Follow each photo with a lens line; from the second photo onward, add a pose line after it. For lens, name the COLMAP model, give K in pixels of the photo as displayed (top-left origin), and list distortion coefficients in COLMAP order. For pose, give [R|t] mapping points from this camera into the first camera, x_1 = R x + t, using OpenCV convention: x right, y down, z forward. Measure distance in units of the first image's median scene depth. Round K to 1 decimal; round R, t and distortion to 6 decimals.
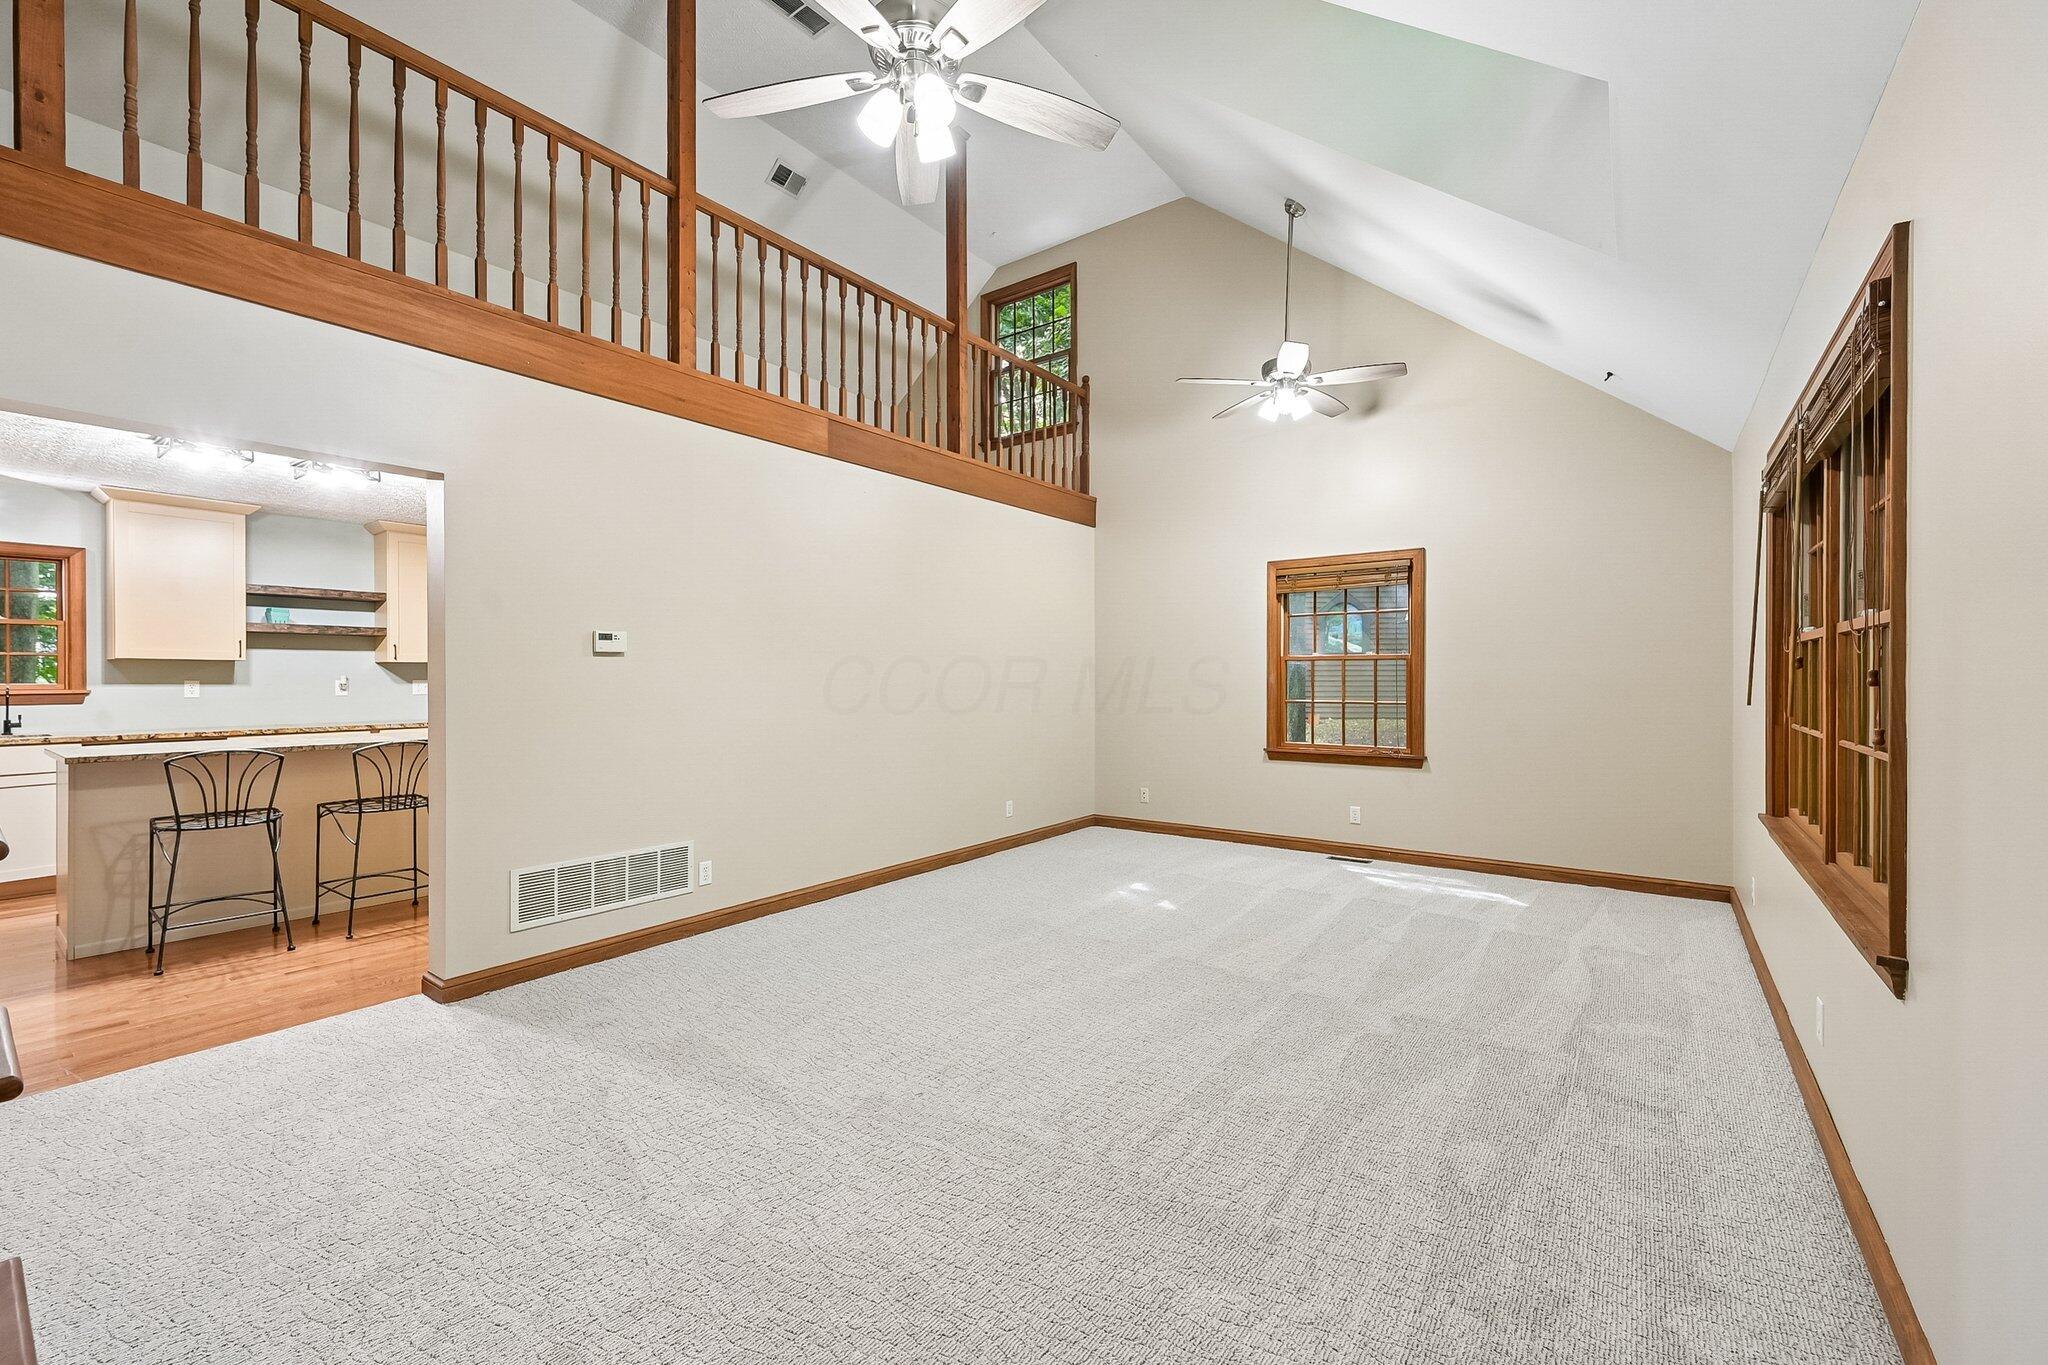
lens RADIAL K [[826.5, 0, 1021.4], [0, 826.5, 671.5], [0, 0, 1]] dist [-0.001748, 0.000638]
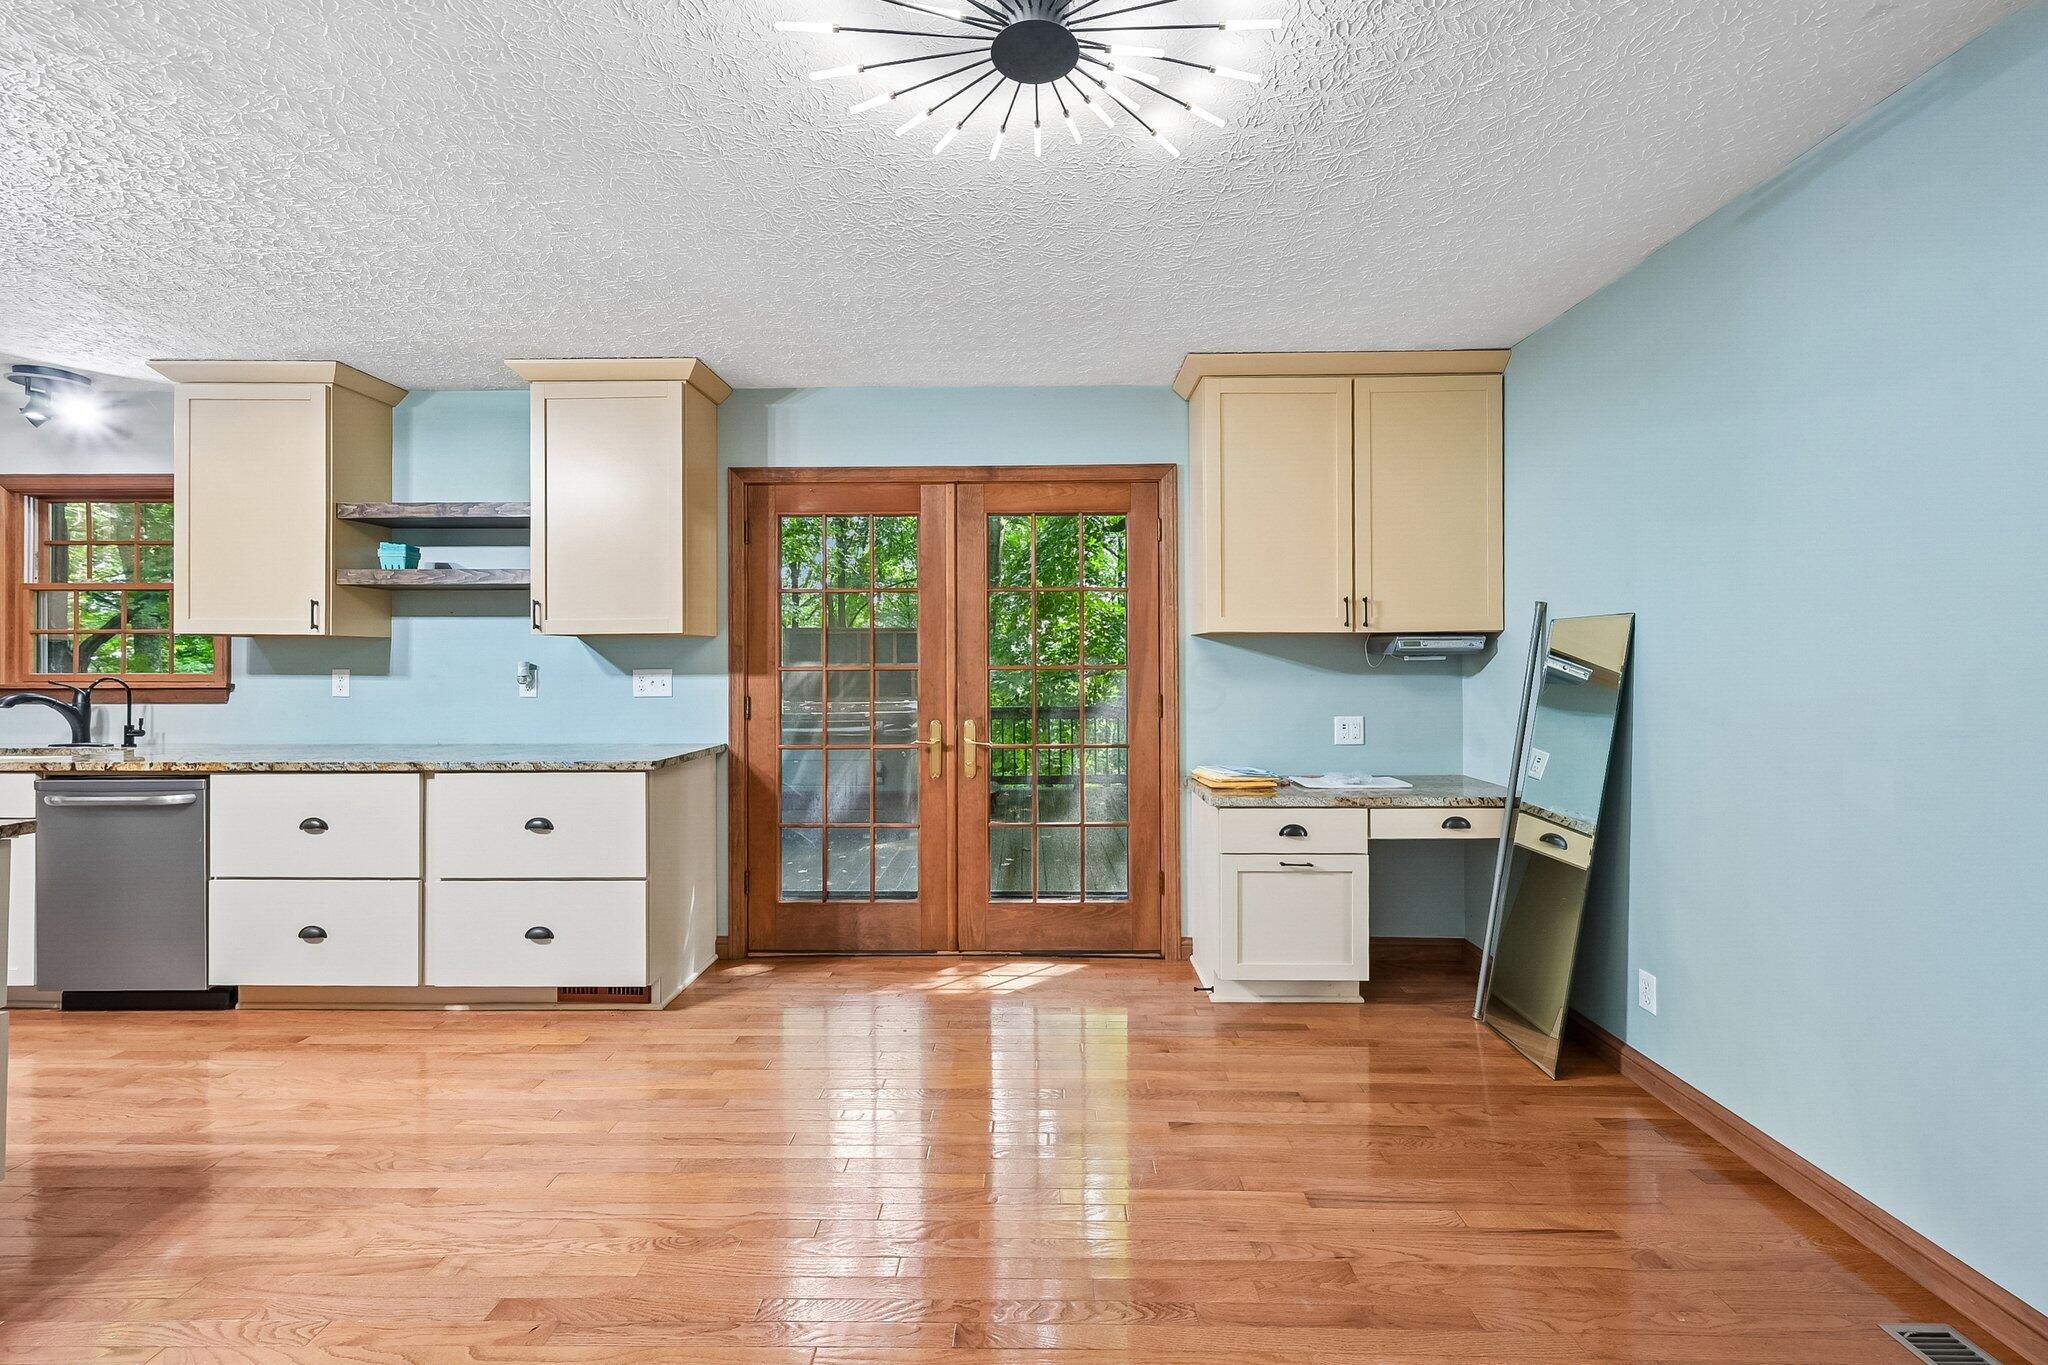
lens RADIAL K [[826.5, 0, 1028.2], [0, 826.5, 659.4], [0, 0, 1]] dist [-0.001748, 0.000638]
pose [[0.593201, -0.000357, -0.805054, -0.187437], [0.005028, 0.999982, 0.003261, 0.003966], [0.805039, -0.005982, 0.593192, 1.052433]]
